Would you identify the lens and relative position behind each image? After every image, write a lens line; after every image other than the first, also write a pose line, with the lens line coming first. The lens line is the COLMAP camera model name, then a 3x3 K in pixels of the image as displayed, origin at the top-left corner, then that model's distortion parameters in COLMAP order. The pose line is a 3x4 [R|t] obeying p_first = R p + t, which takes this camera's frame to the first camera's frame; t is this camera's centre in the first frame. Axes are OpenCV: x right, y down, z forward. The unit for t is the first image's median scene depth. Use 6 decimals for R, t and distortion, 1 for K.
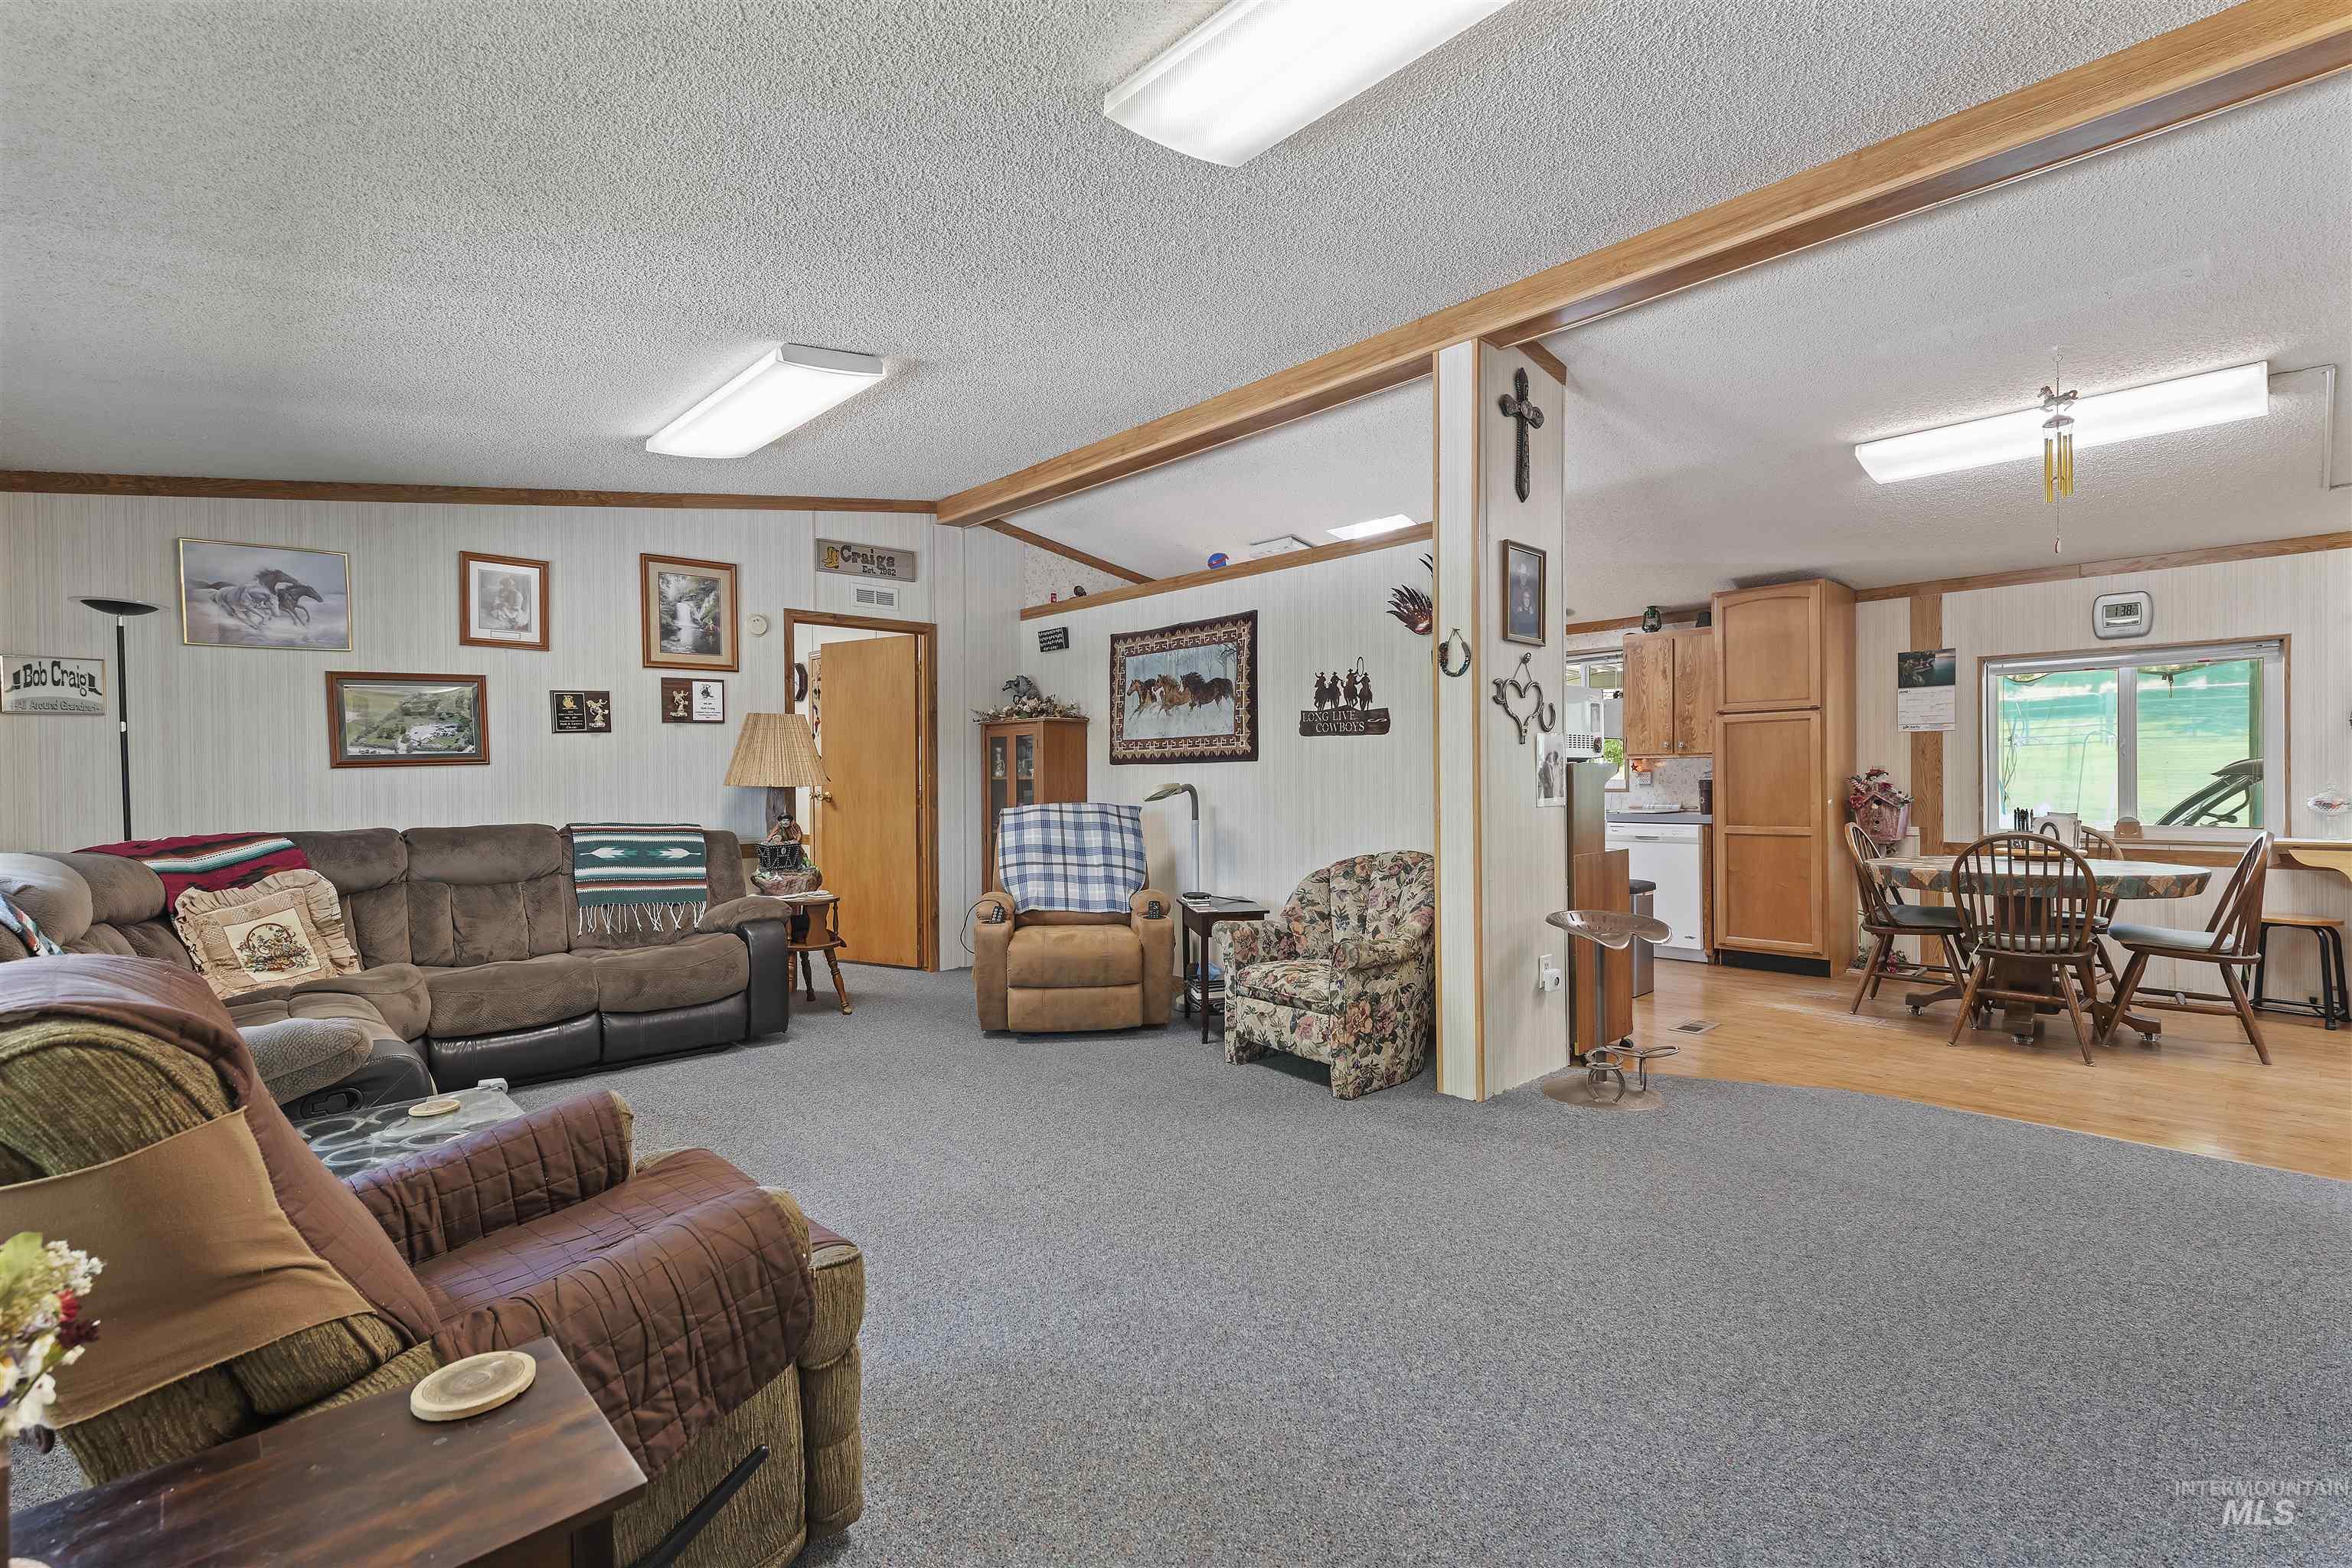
lens RADIAL K [[1055.6, 0, 1176.0], [0, 1055.6, 784.0], [0, 0, 1]] dist [0.015277, -0.000038]
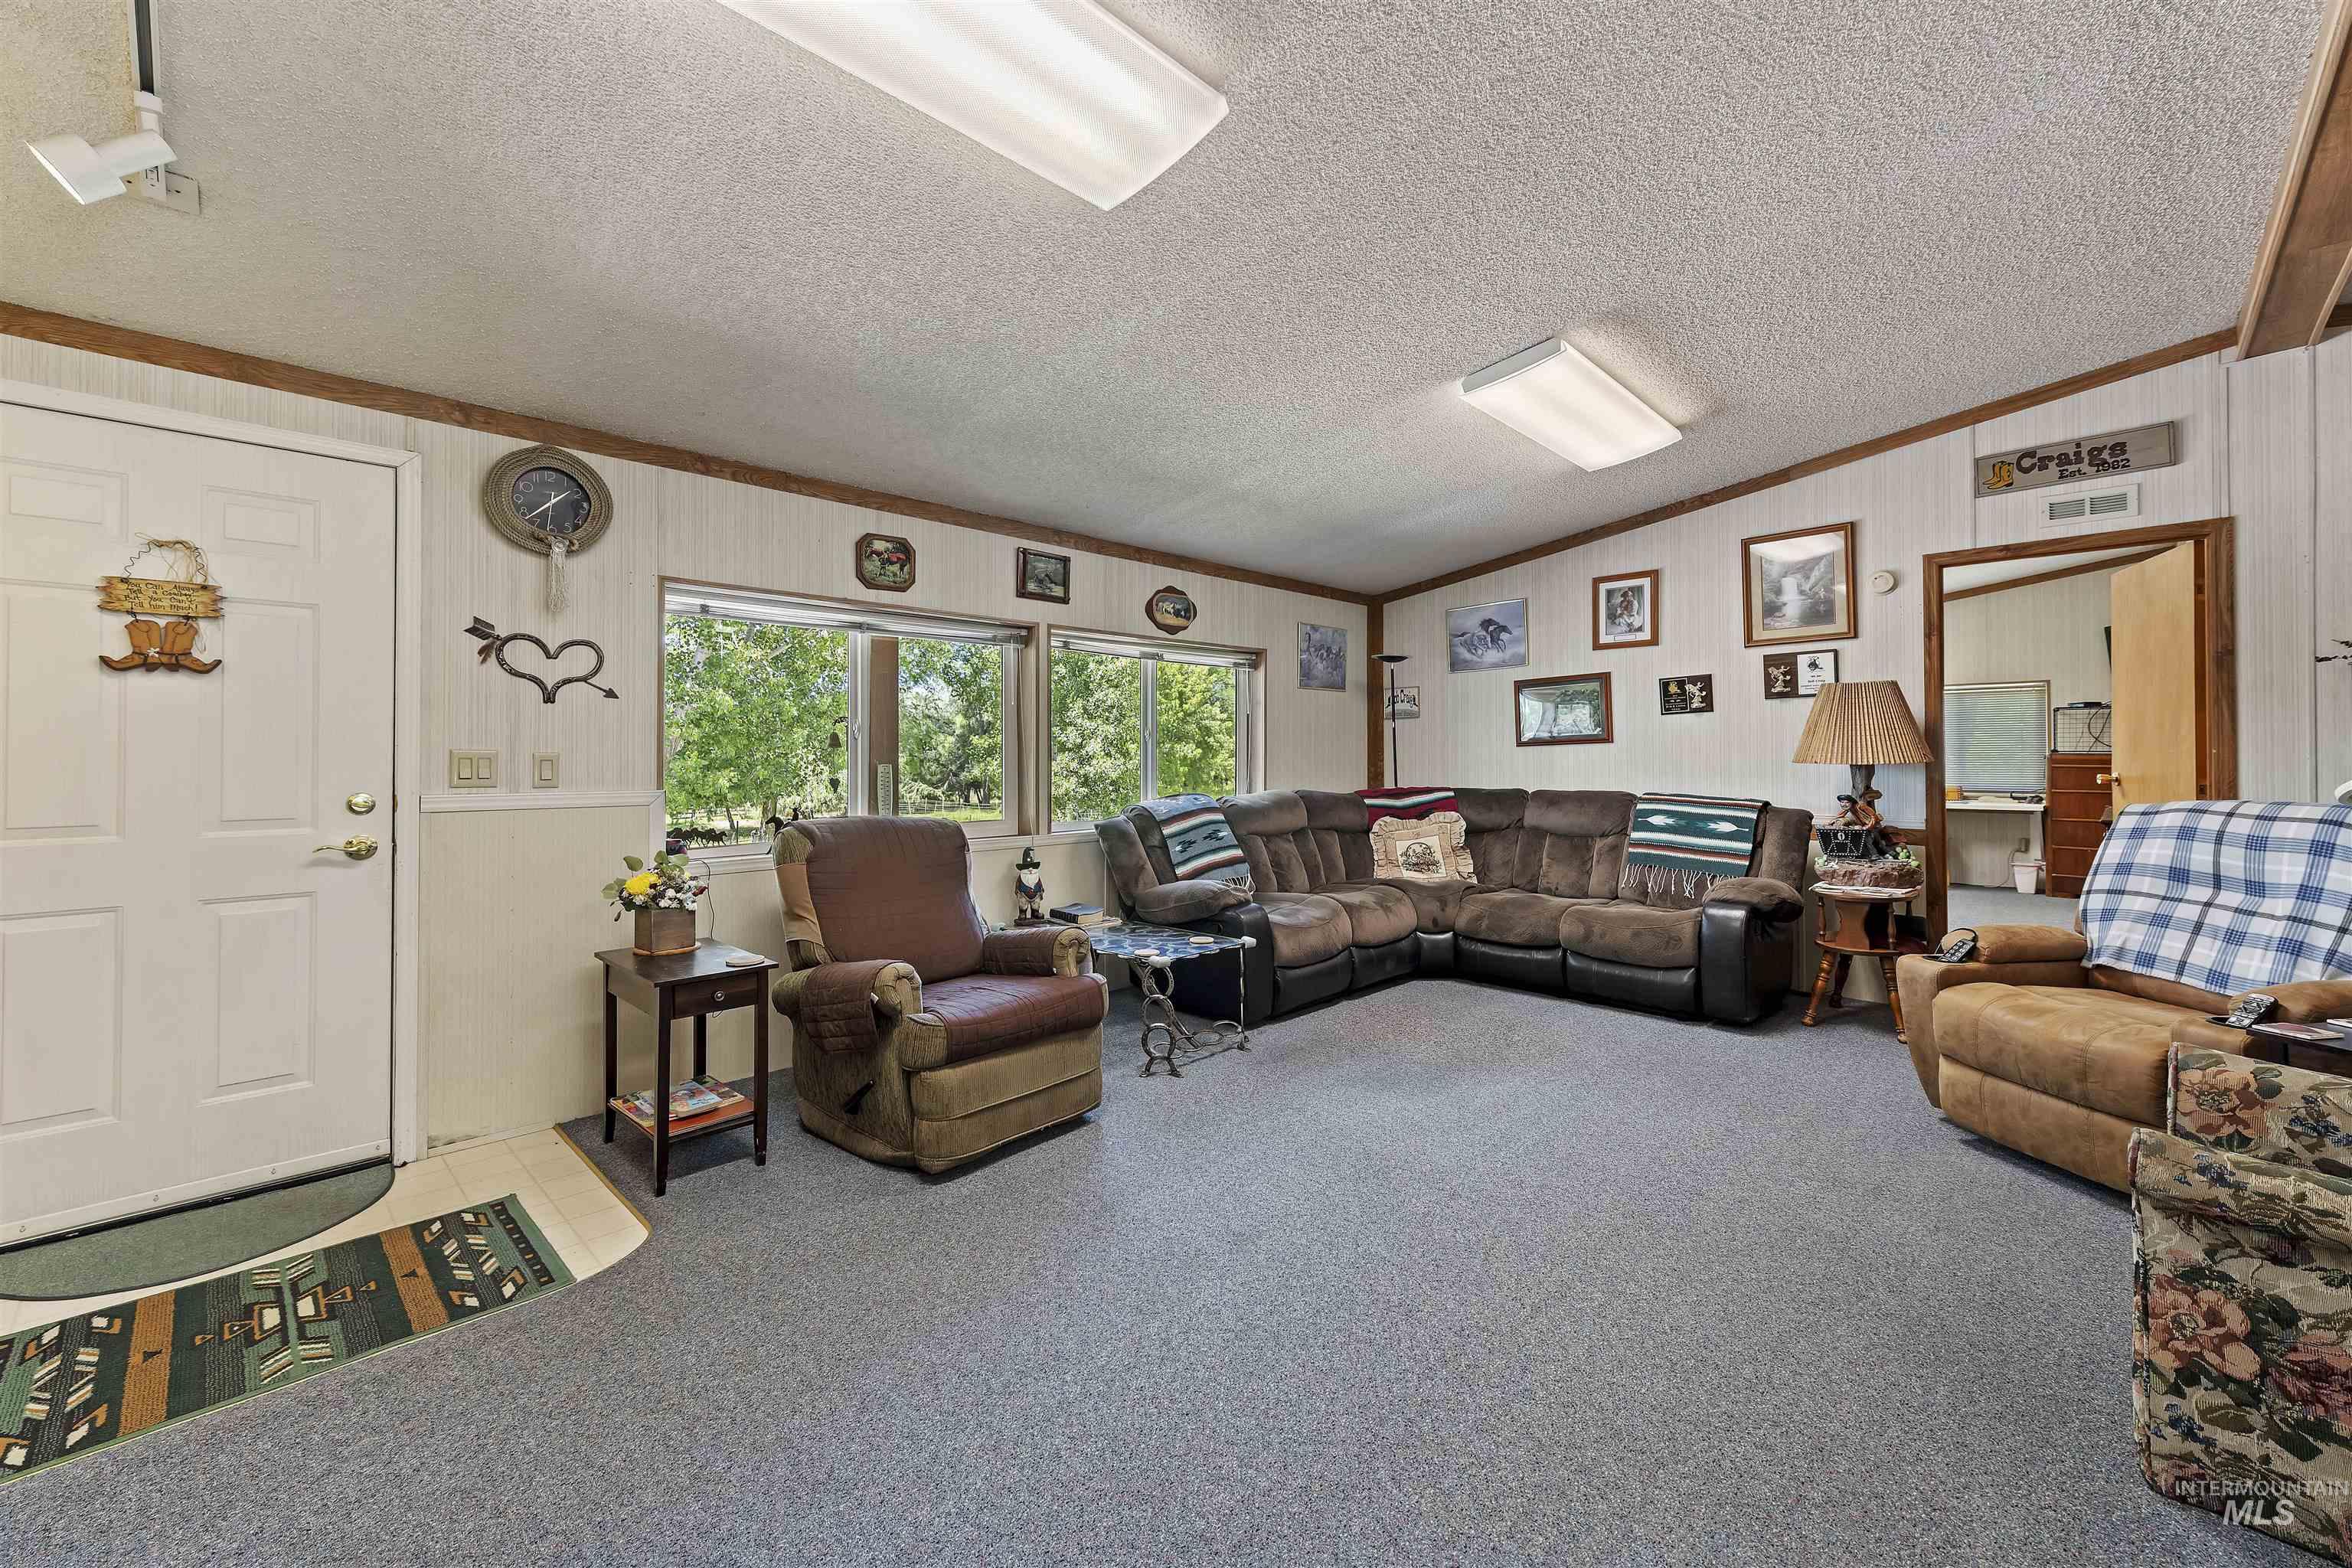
lens RADIAL K [[929.2, 0, 1187.0], [0, 929.2, 747.4], [0, 0, 1]] dist [0.000094, -0.000107]
pose [[0.030526, -0.001755, -0.999532, 0.426958], [-0.004914, 0.999986, -0.001906, -0.008098], [0.999522, 0.004969, 0.030517, 0.457520]]
